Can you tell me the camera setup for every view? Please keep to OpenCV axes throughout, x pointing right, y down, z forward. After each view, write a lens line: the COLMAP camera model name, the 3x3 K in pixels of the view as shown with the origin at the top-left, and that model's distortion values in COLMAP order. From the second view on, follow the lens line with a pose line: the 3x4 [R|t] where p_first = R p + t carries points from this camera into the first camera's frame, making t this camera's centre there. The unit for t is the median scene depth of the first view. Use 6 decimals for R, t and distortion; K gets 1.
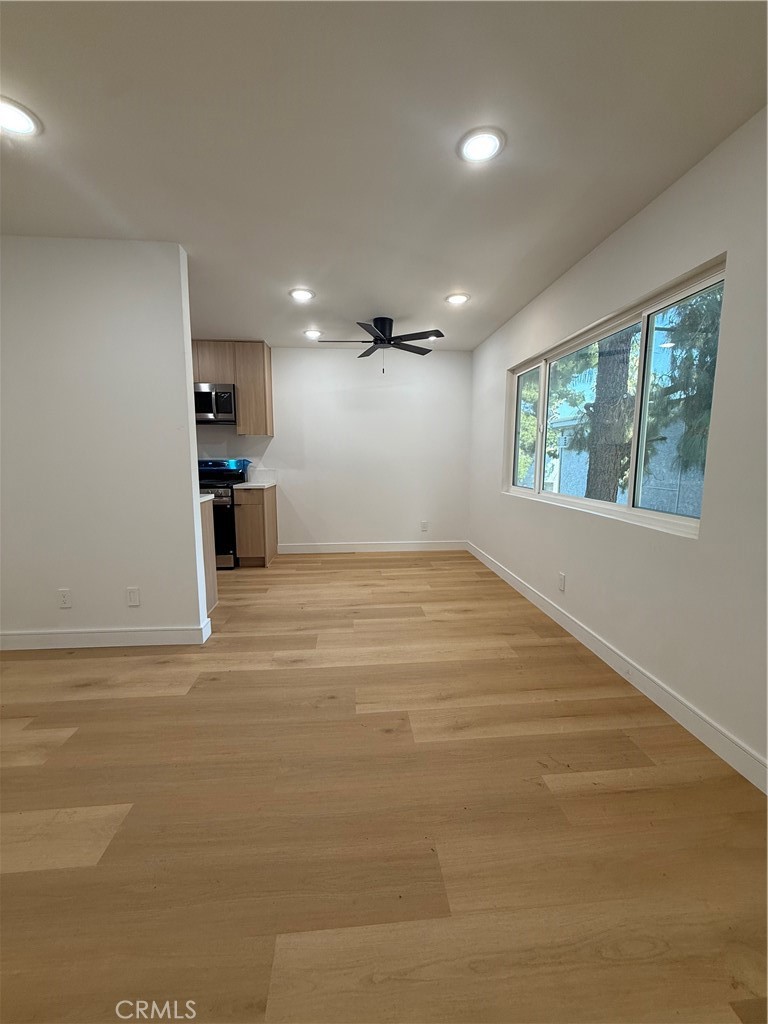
lens RADIAL K [[408.2, 0, 384.0], [0, 408.2, 512.0], [0, 0, 1]] dist [0.002466, 0.000402]
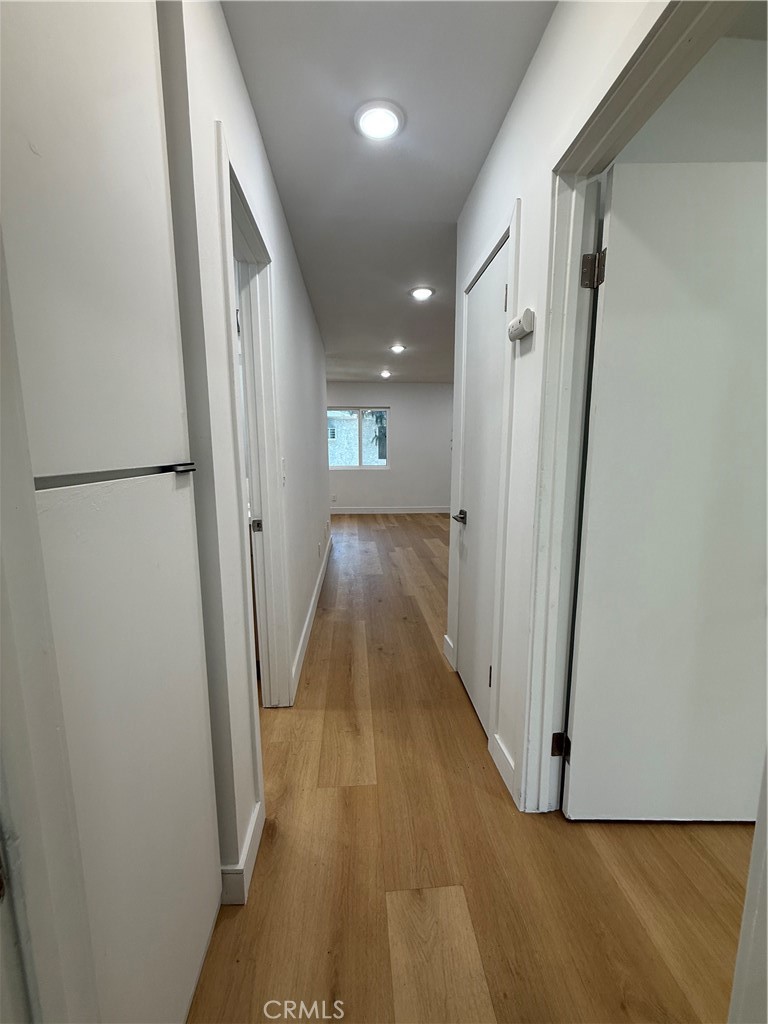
lens RADIAL K [[408.2, 0, 384.0], [0, 408.2, 512.0], [0, 0, 1]] dist [0.002466, 0.000402]
pose [[0.008564, -0.154543, 0.987949, -2.599638], [0.142585, 0.978079, 0.151763, -0.111523], [-0.989746, 0.139567, 0.030411, 0.705088]]
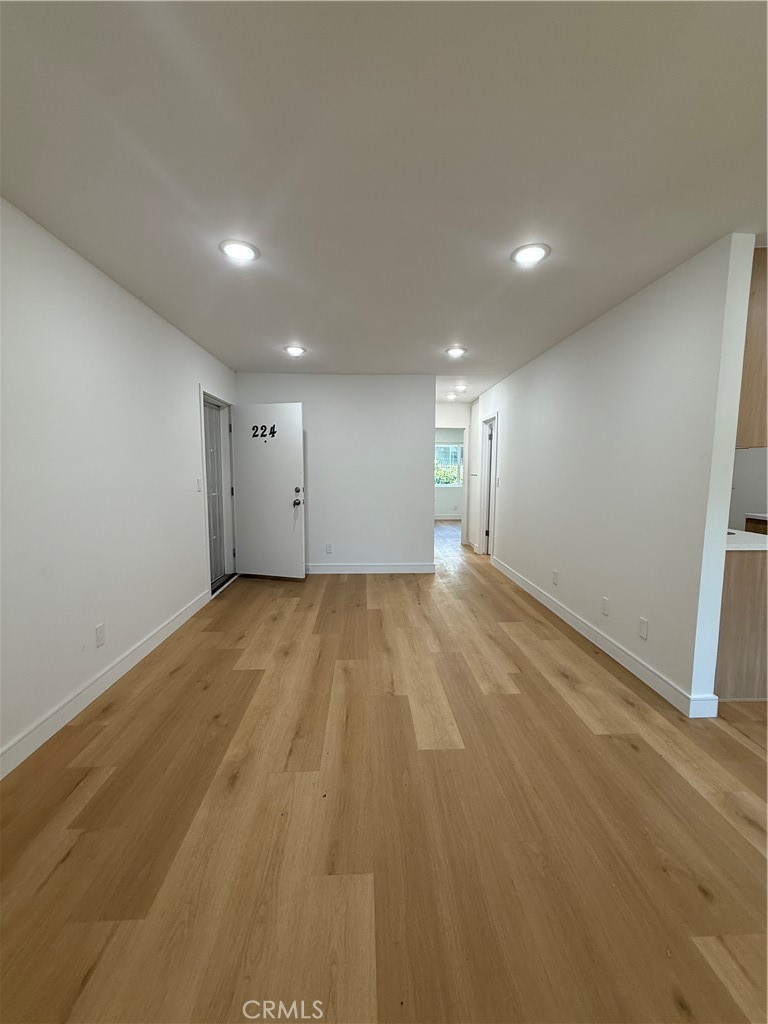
lens RADIAL K [[408.2, 0, 384.0], [0, 408.2, 512.0], [0, 0, 1]] dist [0.002466, 0.000402]
pose [[-0.036702, 0.104585, -0.993839, 0.373427], [-0.142350, 0.983820, 0.108787, -0.089851], [0.989136, 0.145466, -0.021220, 0.380217]]
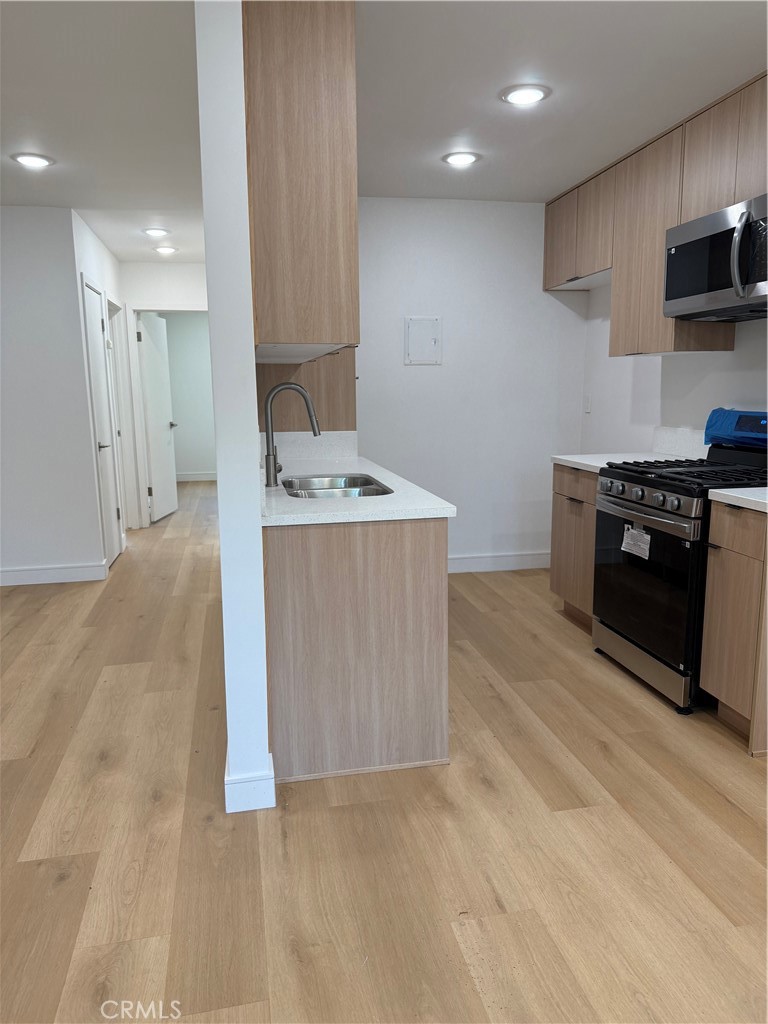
lens RADIAL K [[724.6, 0, 384.0], [0, 724.6, 512.0], [0, 0, 1]] dist [0.083682, -0.133633]
pose [[0.115541, 0.171599, -0.978368, 0.381233], [-0.123653, 0.979788, 0.157245, -0.192141], [0.985576, 0.102810, 0.134424, 1.104367]]
